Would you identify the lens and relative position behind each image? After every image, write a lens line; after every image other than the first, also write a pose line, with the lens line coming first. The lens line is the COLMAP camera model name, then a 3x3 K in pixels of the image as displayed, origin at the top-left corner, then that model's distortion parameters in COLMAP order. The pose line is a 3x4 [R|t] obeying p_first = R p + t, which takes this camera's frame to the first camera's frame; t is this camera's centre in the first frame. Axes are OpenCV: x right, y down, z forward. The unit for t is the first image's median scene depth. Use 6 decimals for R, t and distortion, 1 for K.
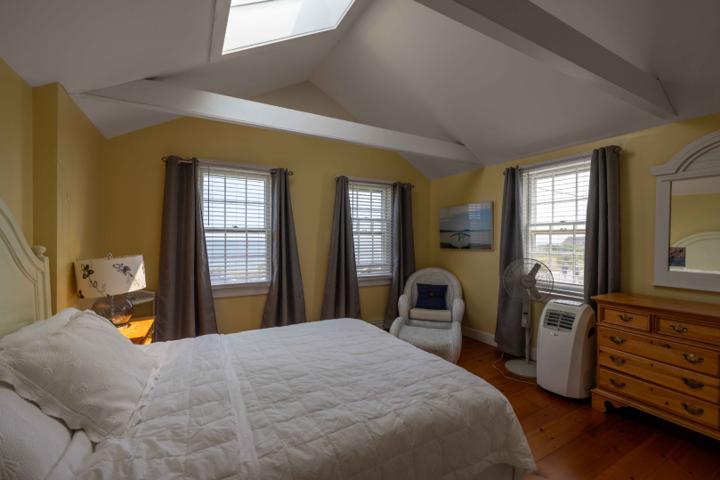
lens RADIAL K [[305.4, 0, 357.1], [0, 305.4, 239.9], [0, 0, 1]] dist [0.001087, 0.000040]
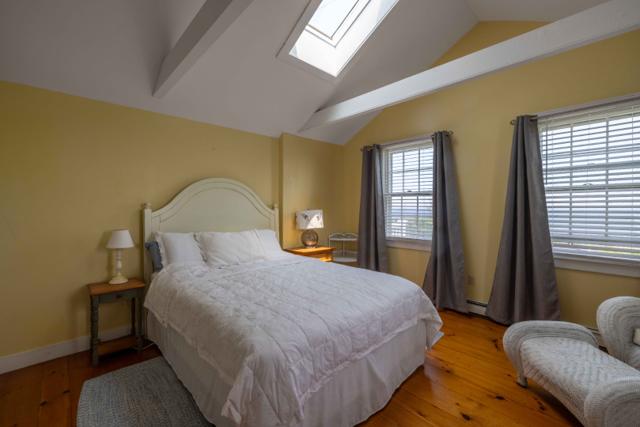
lens RADIAL K [[271.4, 0, 317.5], [0, 271.4, 210.2], [0, 0, 1]] dist [0.001087, 0.000040]
pose [[0.254158, 0.009721, -0.967114, 0.552782], [-0.002683, 0.999953, 0.009346, 0.023840], [0.967159, 0.000219, 0.254172, 0.387873]]
